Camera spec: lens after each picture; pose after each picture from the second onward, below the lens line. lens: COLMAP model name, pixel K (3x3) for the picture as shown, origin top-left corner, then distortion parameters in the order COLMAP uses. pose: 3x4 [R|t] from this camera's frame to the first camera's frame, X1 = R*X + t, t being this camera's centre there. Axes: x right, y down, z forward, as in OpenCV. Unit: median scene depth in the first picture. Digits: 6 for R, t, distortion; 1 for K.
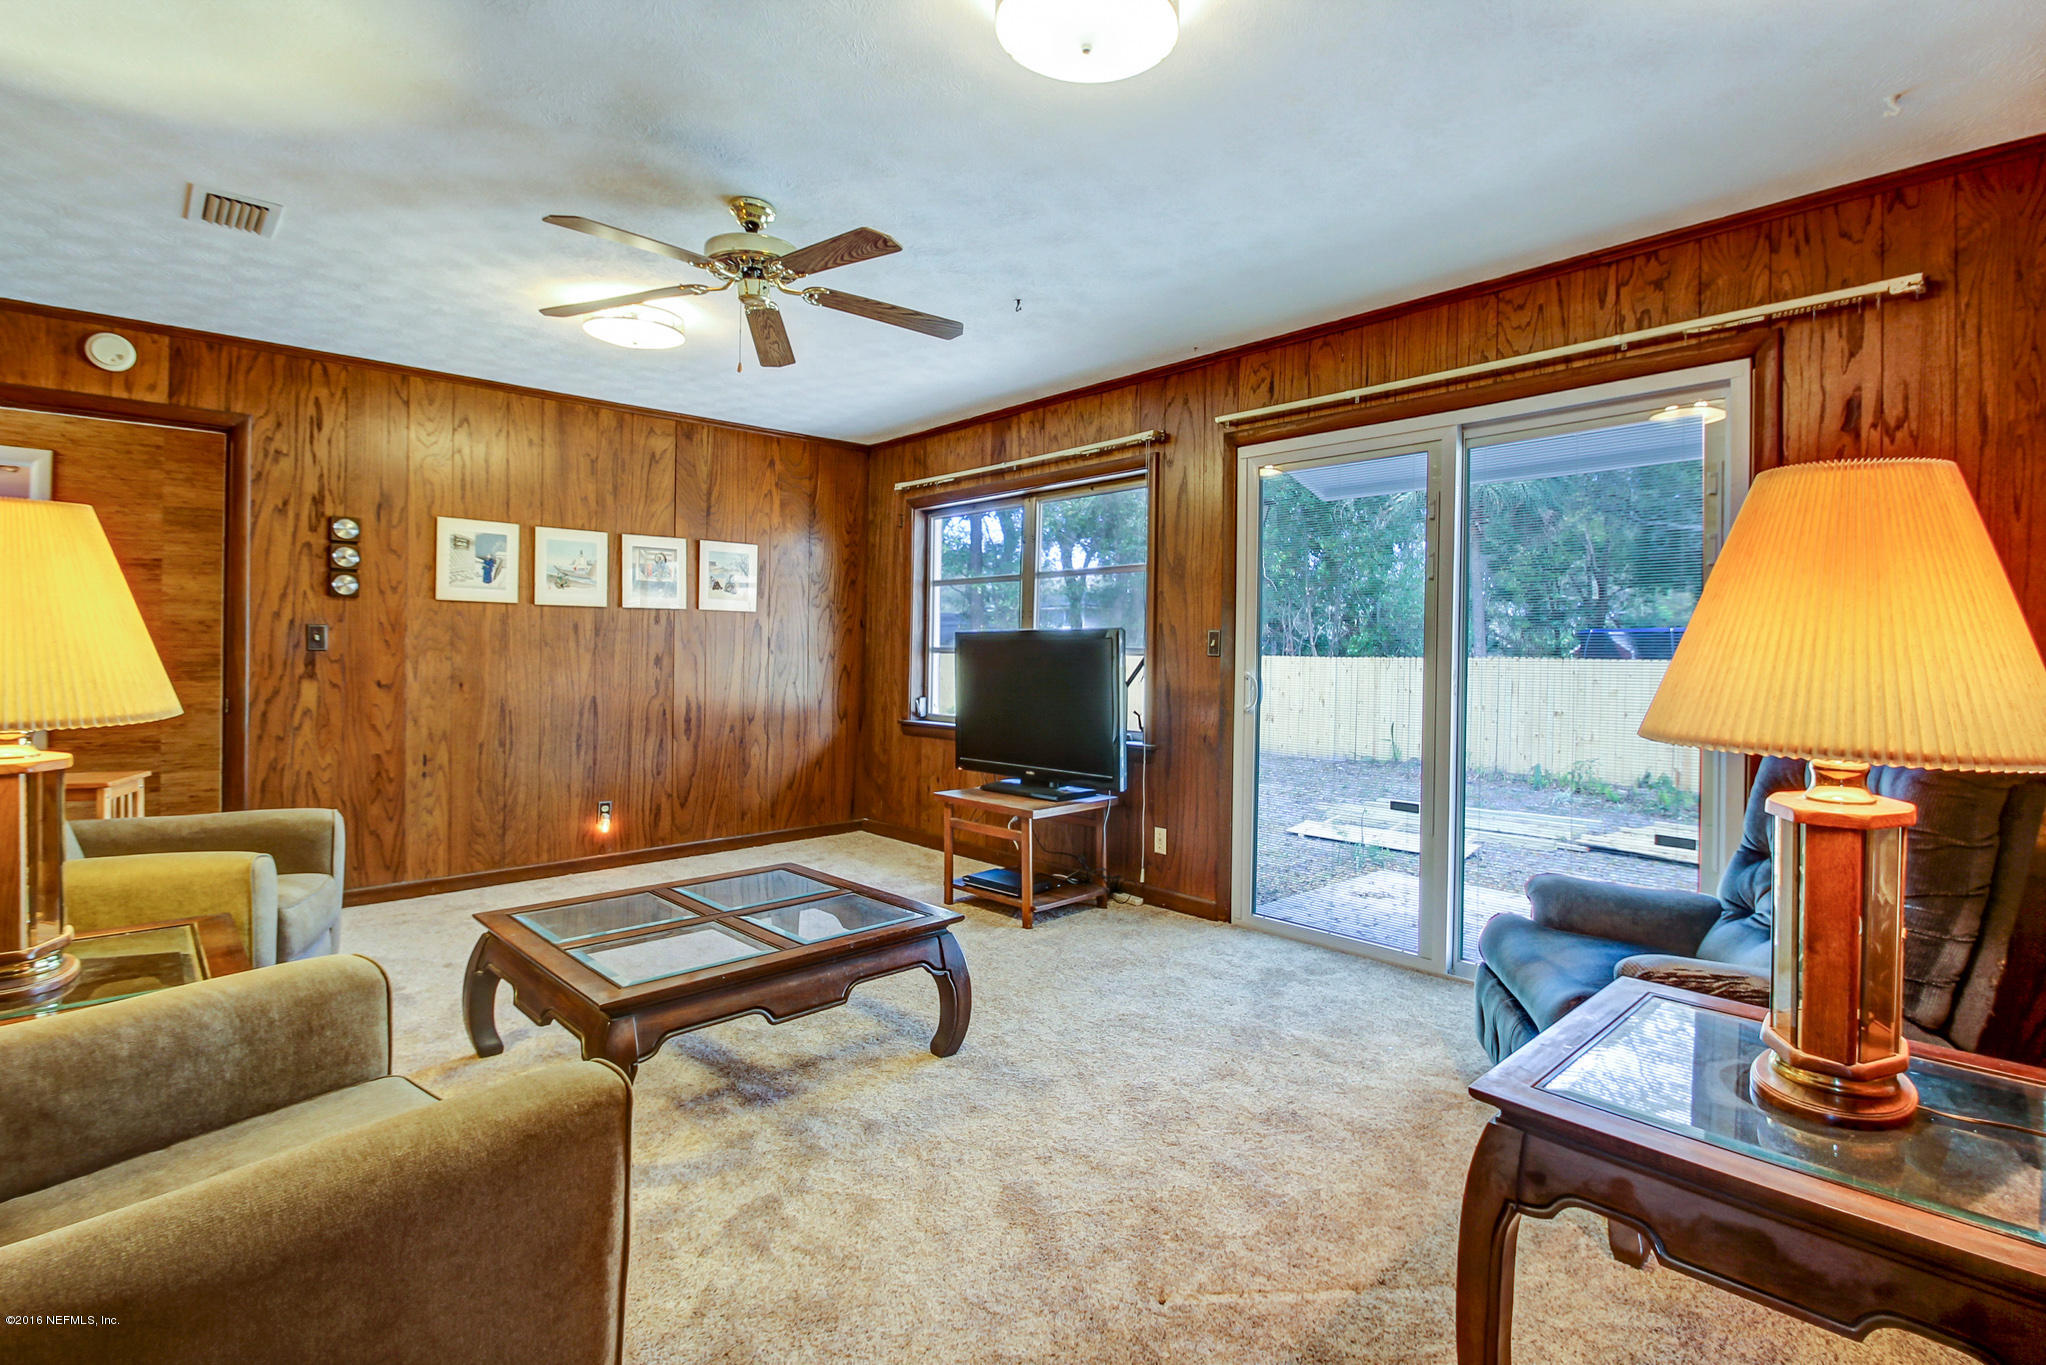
lens RADIAL K [[907.7, 0, 1028.6], [0, 907.7, 671.4], [0, 0, 1]] dist [-0.000016, 0.000005]
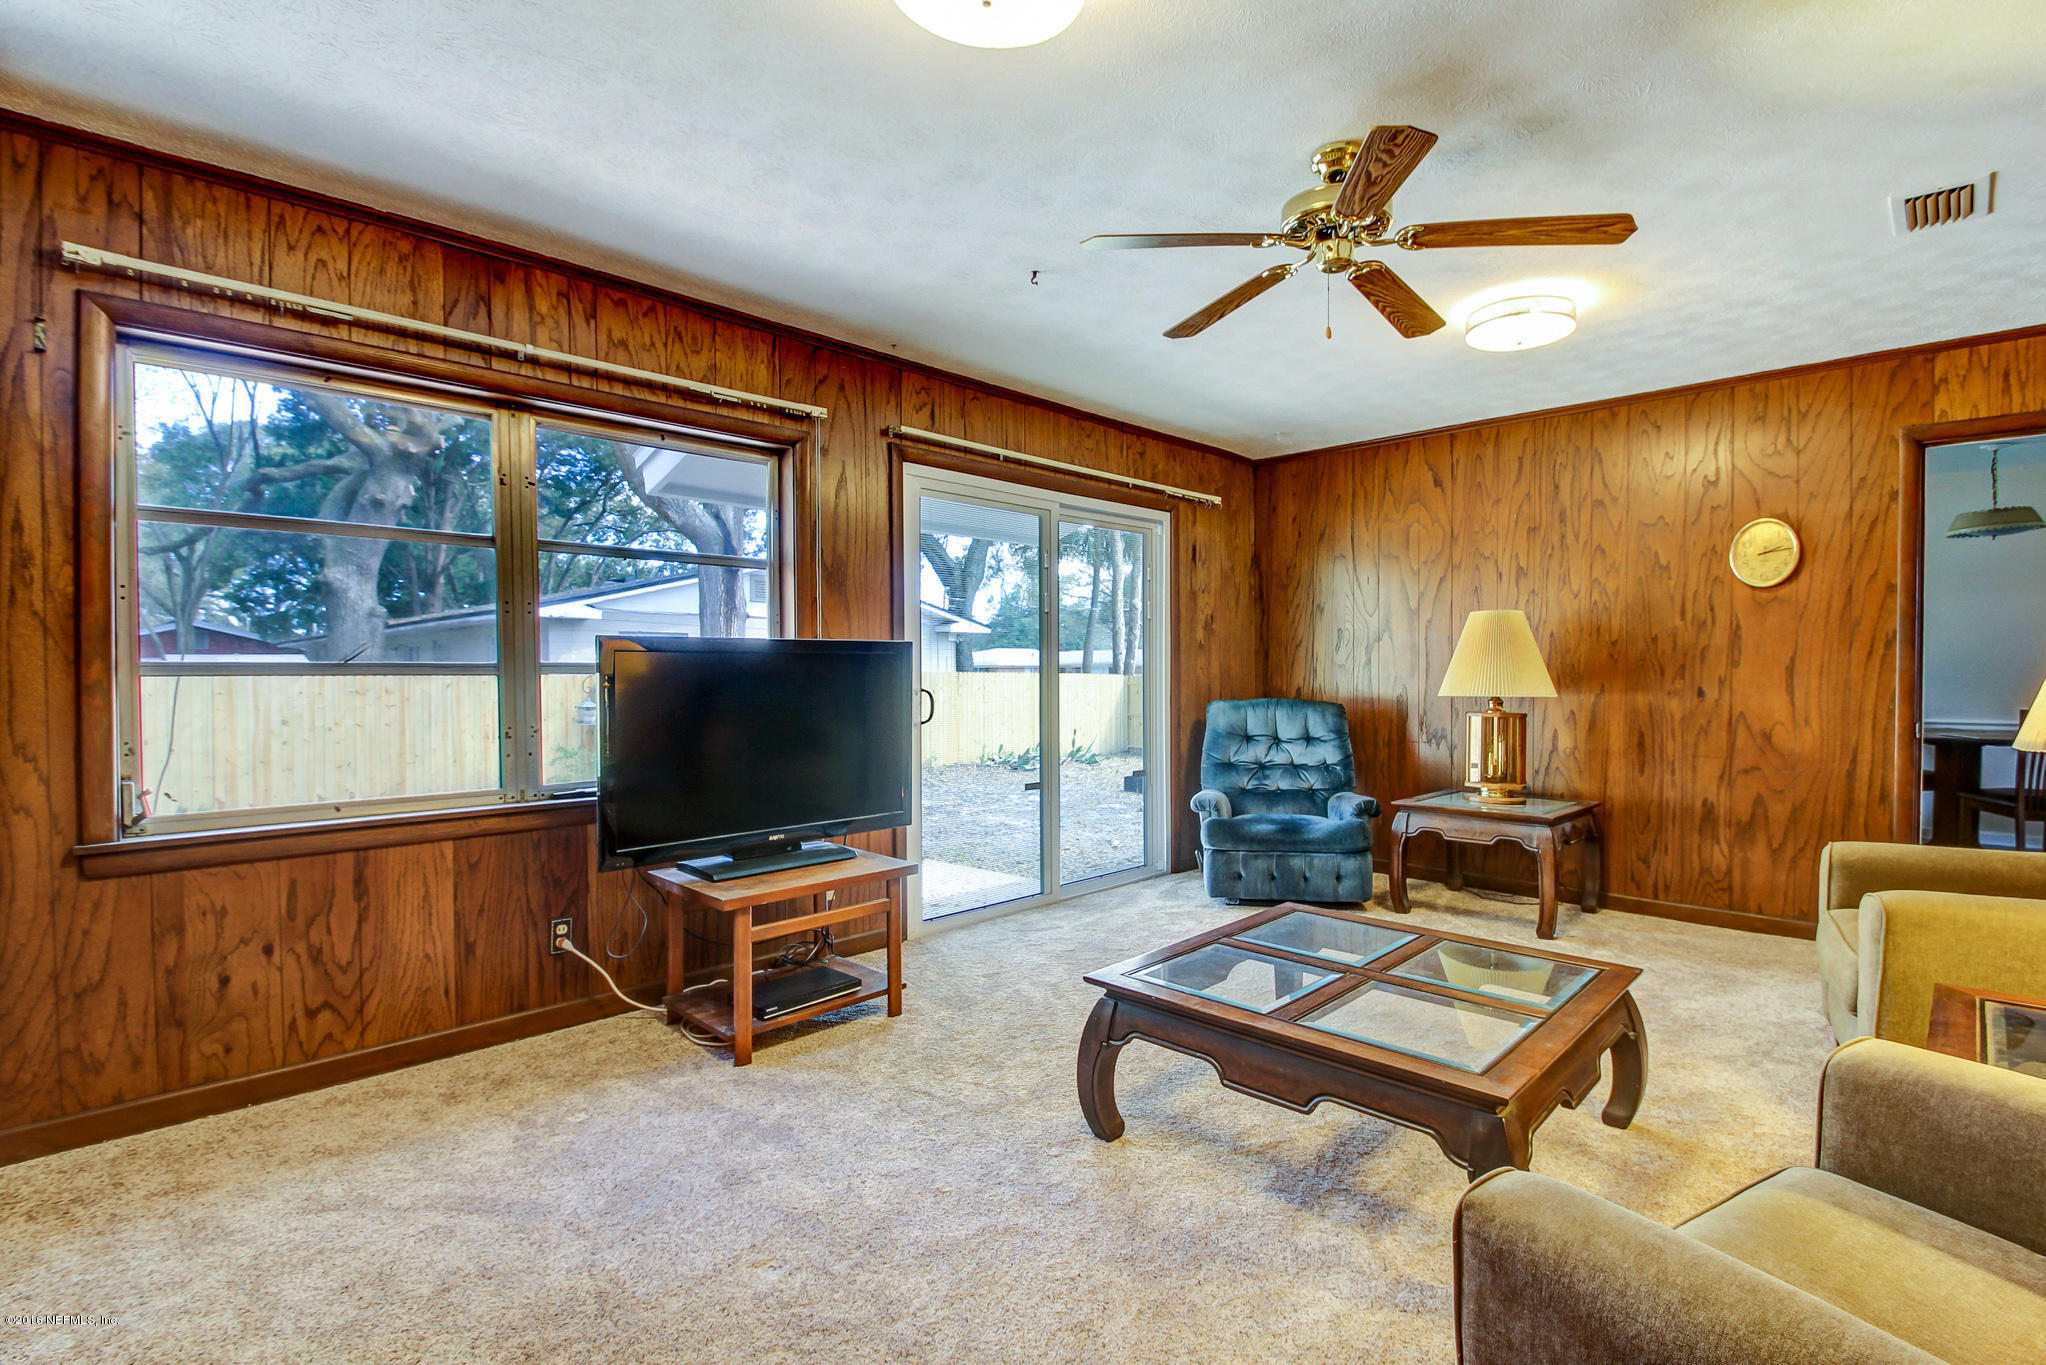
lens RADIAL K [[971.8, 0, 1047.8], [0, 971.8, 686.1], [0, 0, 1]] dist [-0.001450, -0.000671]
pose [[0.005797, -0.015027, 0.999870, -0.850427], [0.021955, 0.999648, 0.014896, -0.015422], [-0.999742, 0.021866, 0.006125, 0.865672]]
